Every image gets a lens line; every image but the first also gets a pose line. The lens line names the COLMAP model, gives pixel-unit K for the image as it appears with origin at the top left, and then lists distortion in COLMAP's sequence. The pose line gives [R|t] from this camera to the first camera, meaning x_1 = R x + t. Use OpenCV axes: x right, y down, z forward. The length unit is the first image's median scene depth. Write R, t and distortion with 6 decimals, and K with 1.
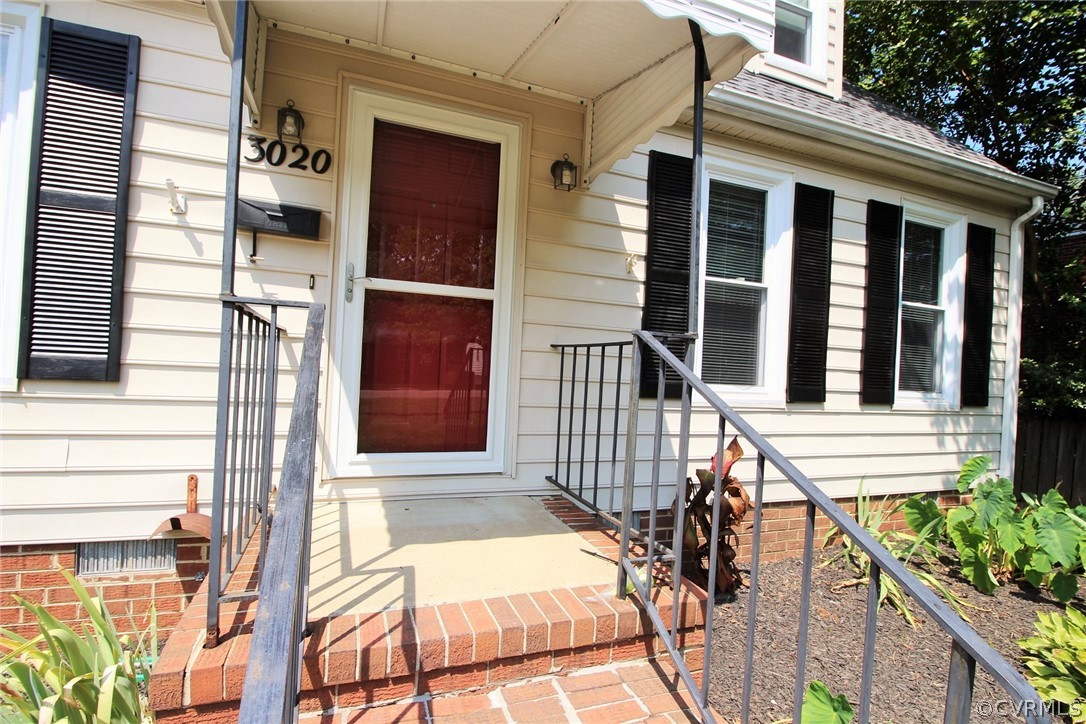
lens RADIAL K [[504.7, 0, 539.1], [0, 504.7, 363.6], [0, 0, 1]] dist [-0.000248, -0.009331]
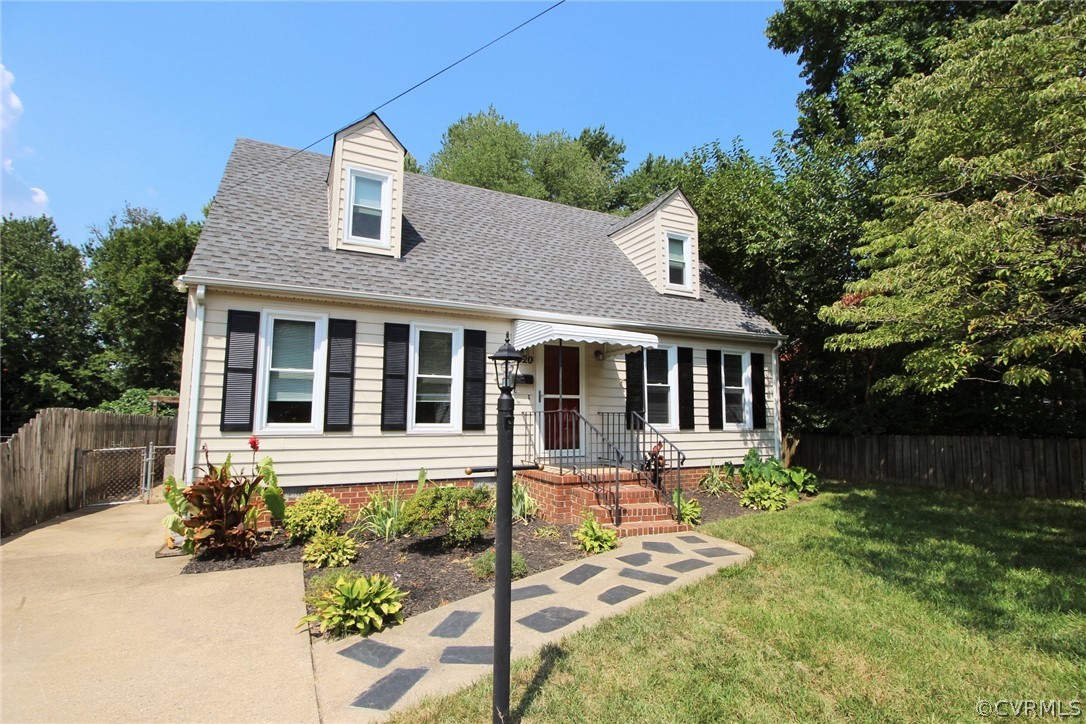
lens RADIAL K [[504.7, 0, 539.1], [0, 504.7, 363.6], [0, 0, 1]] dist [-0.000248, -0.009331]
pose [[0.994239, -0.032575, 0.102113, -0.494509], [0.042372, 0.994547, -0.095296, -0.043587], [-0.098452, 0.099074, 0.990198, -1.558514]]
